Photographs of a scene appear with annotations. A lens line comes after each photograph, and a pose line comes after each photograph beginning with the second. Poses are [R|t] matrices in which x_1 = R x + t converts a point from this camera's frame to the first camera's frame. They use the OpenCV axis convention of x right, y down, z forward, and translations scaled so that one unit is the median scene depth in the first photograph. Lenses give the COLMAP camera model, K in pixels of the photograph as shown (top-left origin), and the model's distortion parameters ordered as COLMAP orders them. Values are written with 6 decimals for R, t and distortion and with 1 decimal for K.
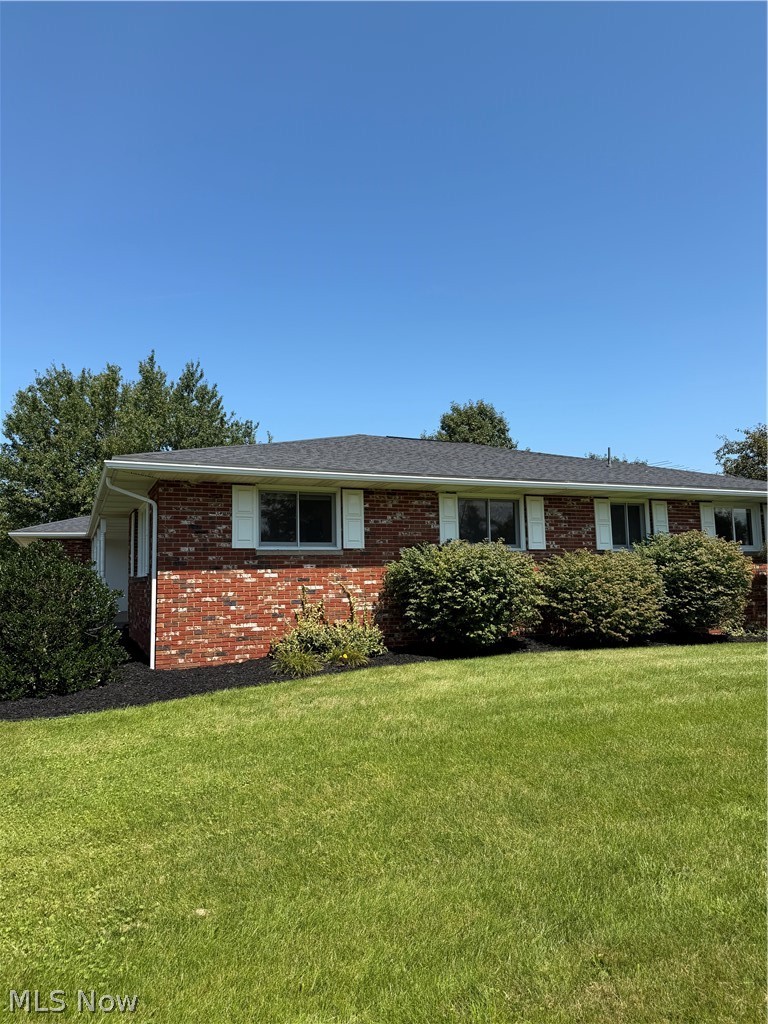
lens RADIAL K [[725.1, 0, 384.0], [0, 725.1, 512.0], [0, 0, 1]] dist [0.128239, -0.001023]
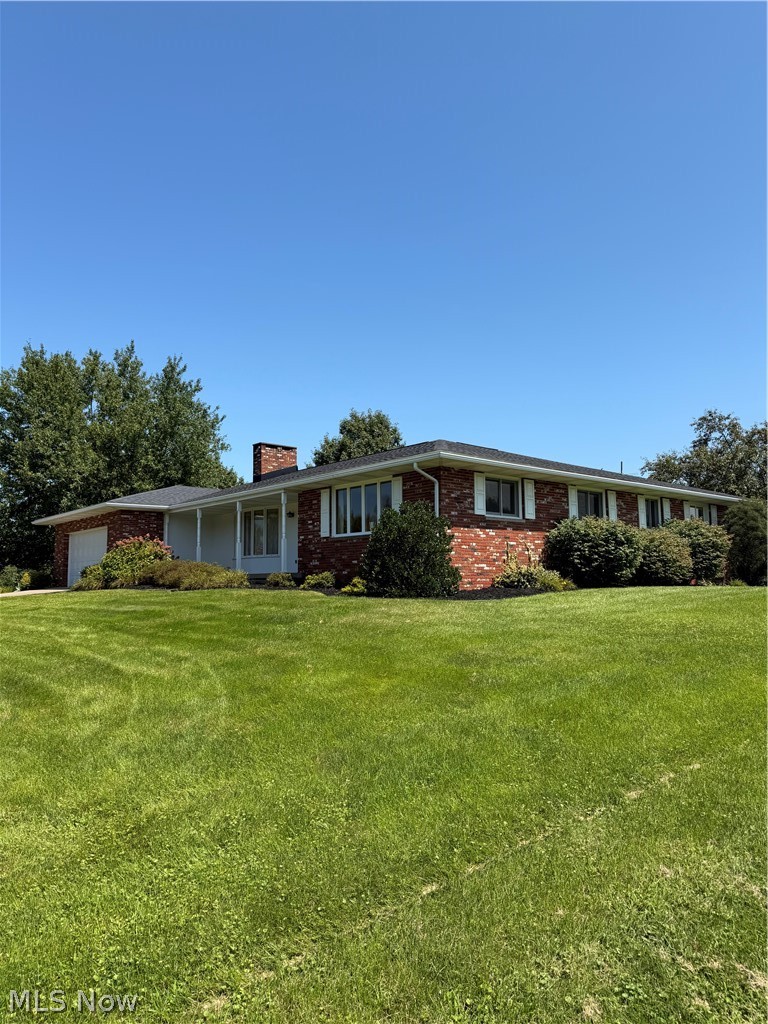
lens RADIAL K [[725.1, 0, 384.0], [0, 725.1, 512.0], [0, 0, 1]] dist [0.128239, -0.001023]
pose [[0.952063, 0.043118, 0.302848, -0.792083], [-0.042270, 0.999062, -0.009357, 0.063241], [-0.302968, -0.003893, 0.952993, -0.351638]]
